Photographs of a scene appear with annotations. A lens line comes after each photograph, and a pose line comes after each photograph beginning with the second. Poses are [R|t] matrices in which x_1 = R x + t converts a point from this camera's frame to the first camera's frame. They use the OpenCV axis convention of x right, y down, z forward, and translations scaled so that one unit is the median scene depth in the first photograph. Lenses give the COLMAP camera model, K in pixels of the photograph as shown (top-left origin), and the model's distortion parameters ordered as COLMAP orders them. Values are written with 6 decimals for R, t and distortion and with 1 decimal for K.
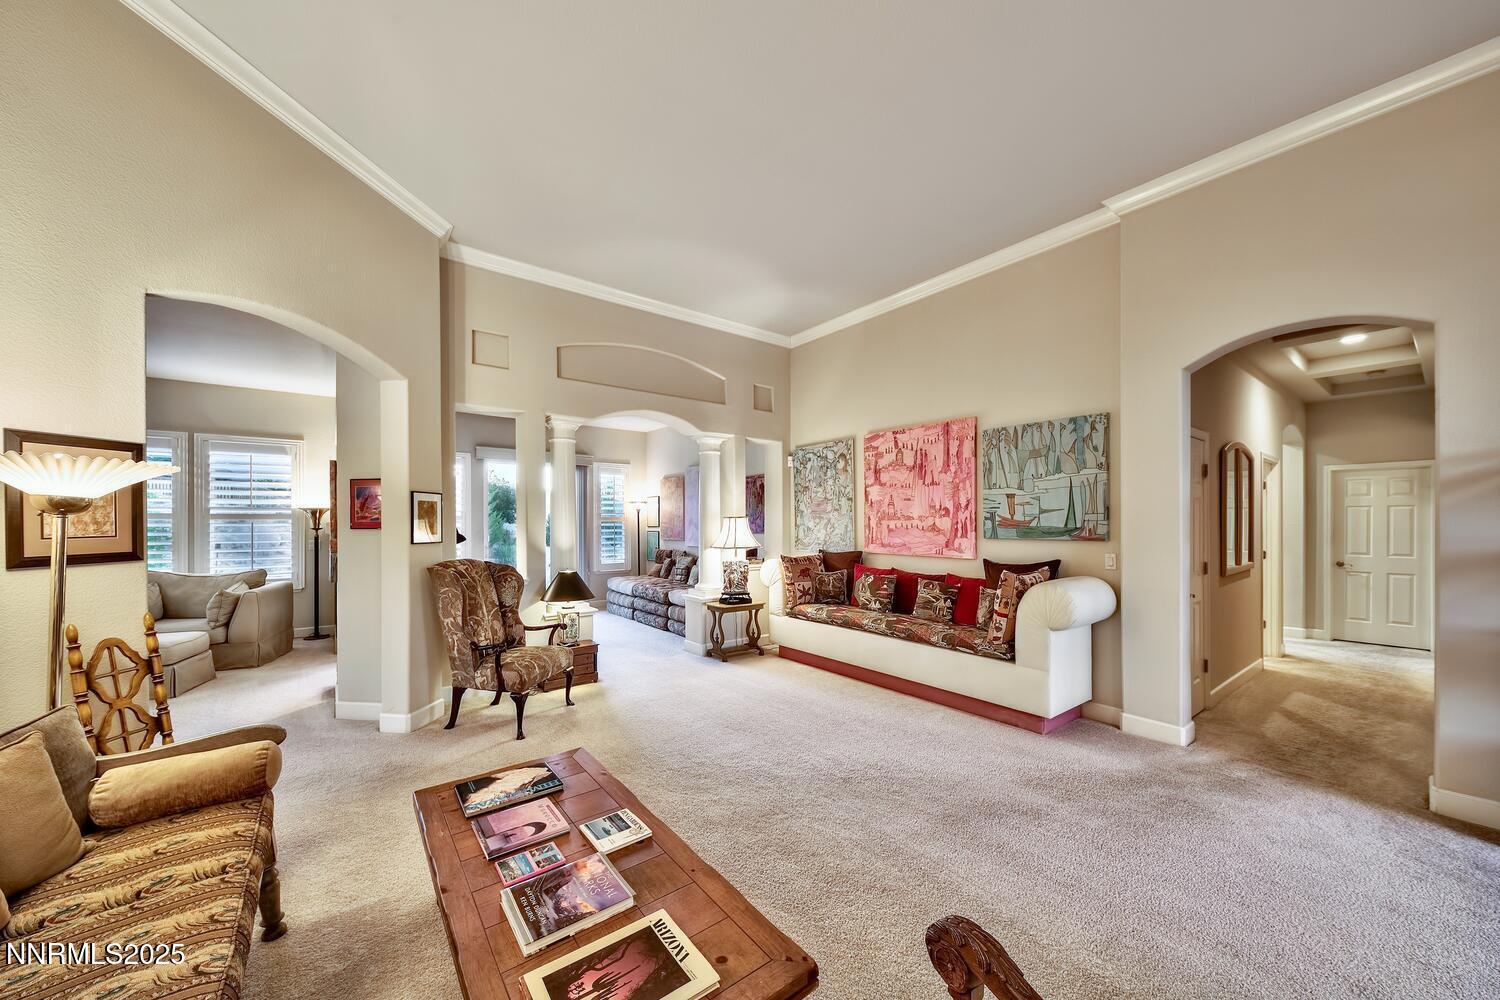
lens RADIAL K [[541.1, 0, 741.8], [0, 541.1, 518.5], [0, 0, 1]] dist [0.001078, -0.000024]
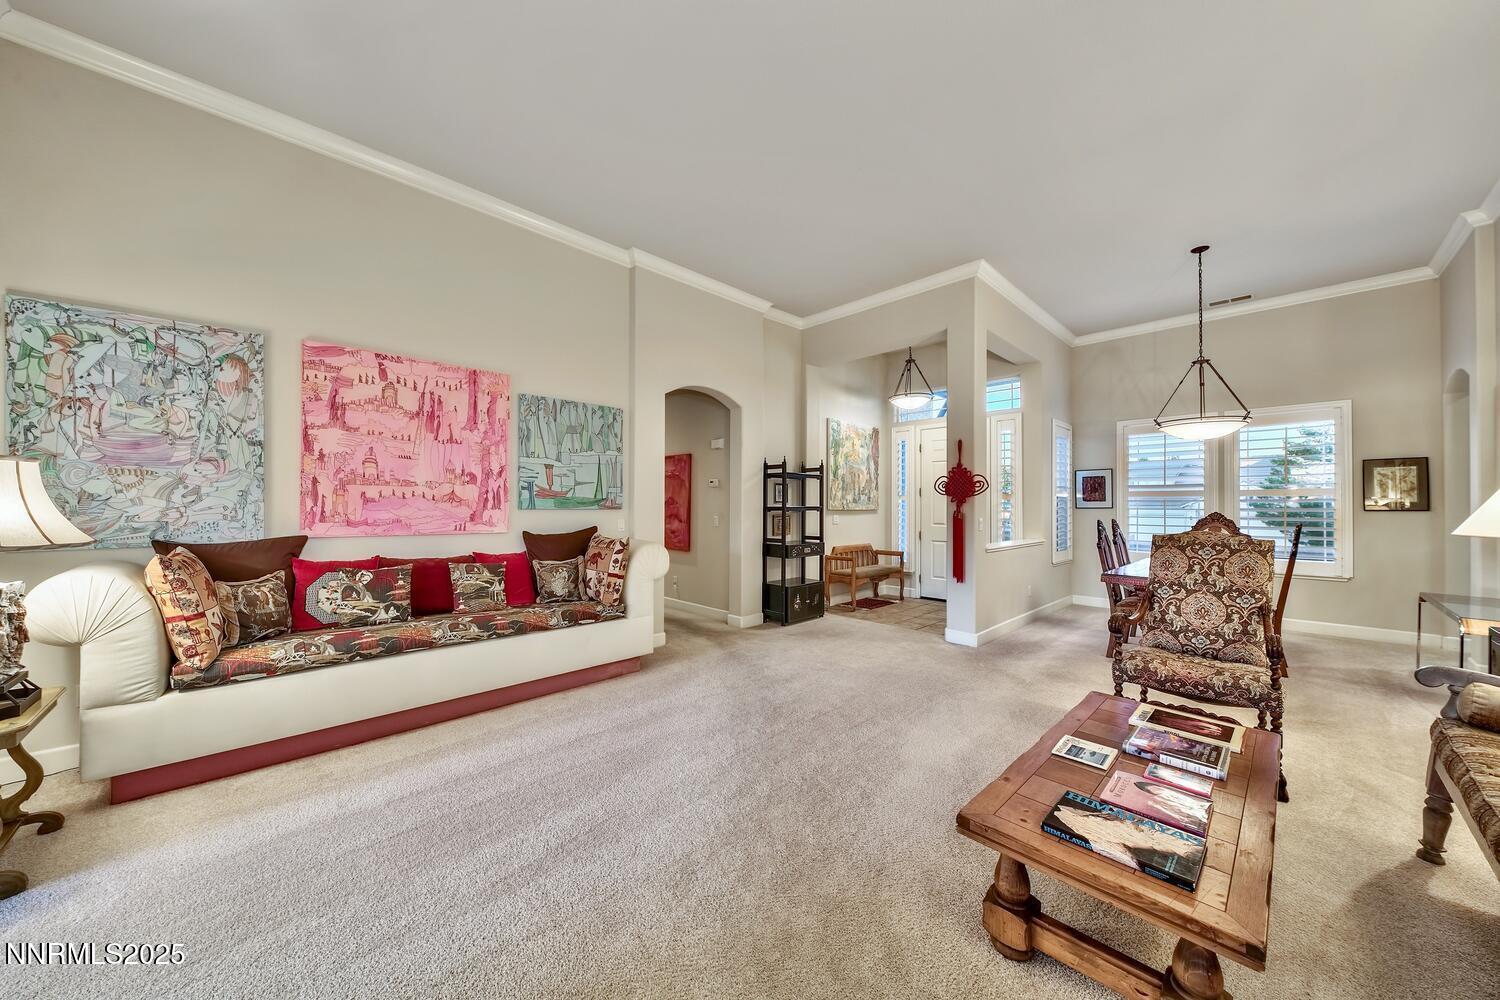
lens RADIAL K [[522.7, 0, 741.3], [0, 522.7, 497.1], [0, 0, 1]] dist [0.001121, -0.000133]
pose [[-0.123193, 0.017129, 0.992235, -0.467078], [-0.015227, 0.999701, -0.019149, 0.025995], [-0.992266, -0.017468, -0.122895, 0.696620]]
